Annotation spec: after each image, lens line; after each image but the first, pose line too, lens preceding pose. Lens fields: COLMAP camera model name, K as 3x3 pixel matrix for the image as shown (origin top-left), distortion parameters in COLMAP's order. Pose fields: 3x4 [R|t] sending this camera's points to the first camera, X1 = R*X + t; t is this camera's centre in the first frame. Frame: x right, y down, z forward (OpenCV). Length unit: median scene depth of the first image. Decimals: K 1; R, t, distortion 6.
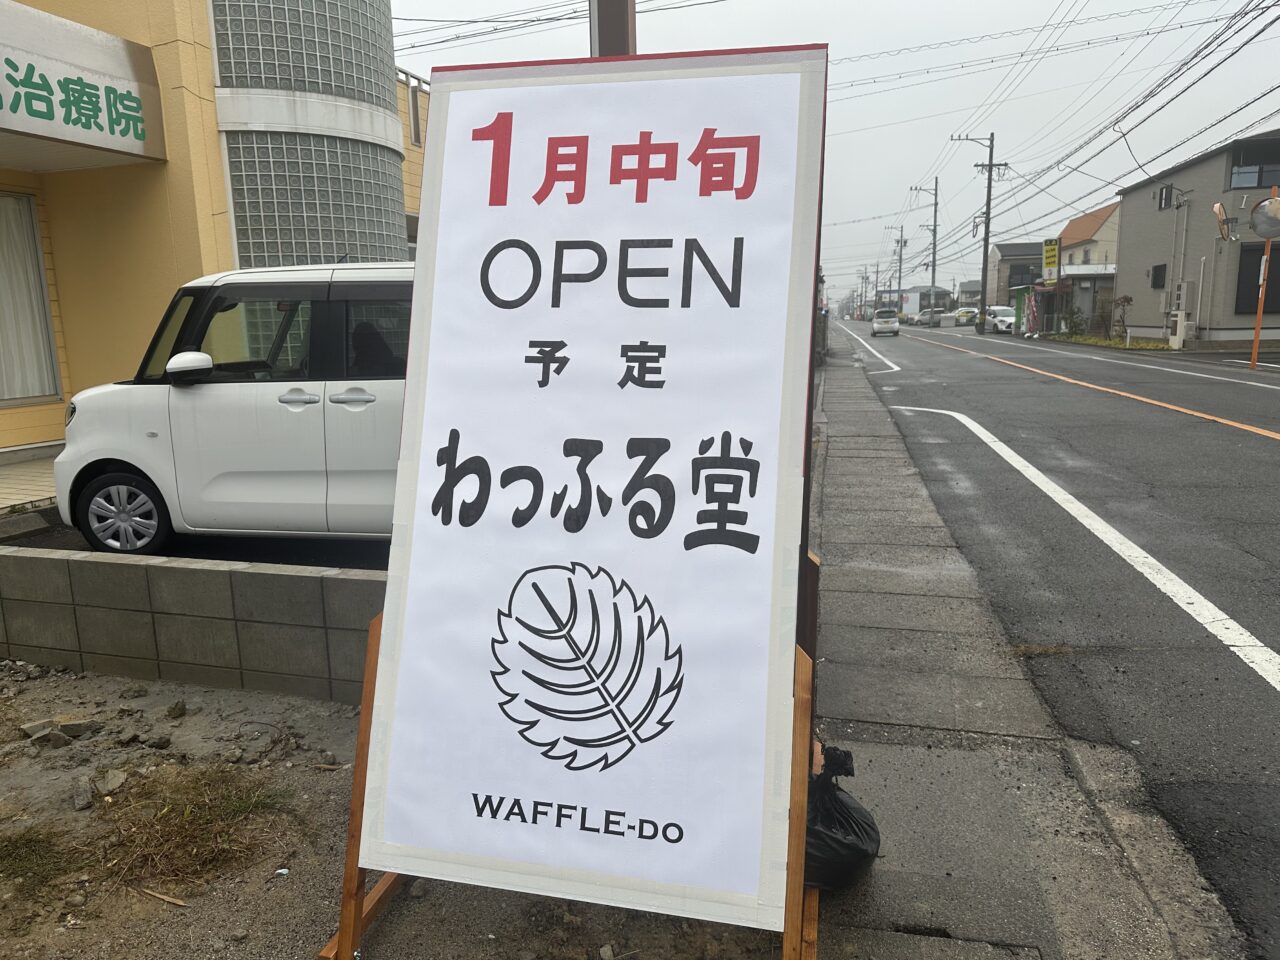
lens RADIAL K [[893.4, 0, 638.7], [0, 893.4, 481.8], [0, 0, 1]] dist [0.007414, 0.000292]
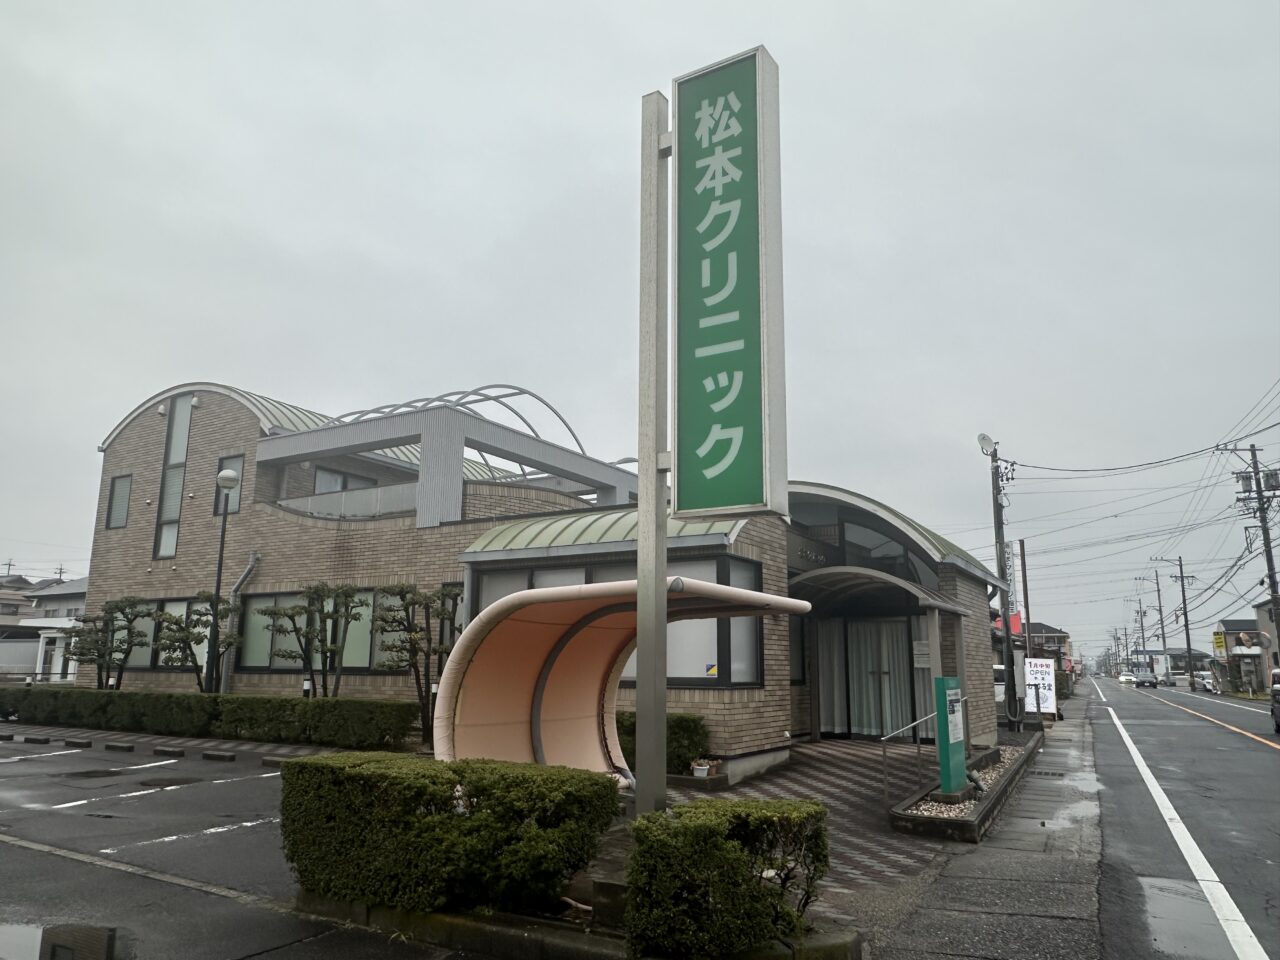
lens RADIAL K [[893.4, 0, 638.0], [0, 893.4, 481.4], [0, 0, 1]] dist [0.007414, 0.000292]
pose [[0.968459, -0.020580, -0.248323, -0.107700], [-0.073949, 0.927946, -0.365304, 0.108091], [0.237948, 0.372145, 0.897156, -0.595228]]
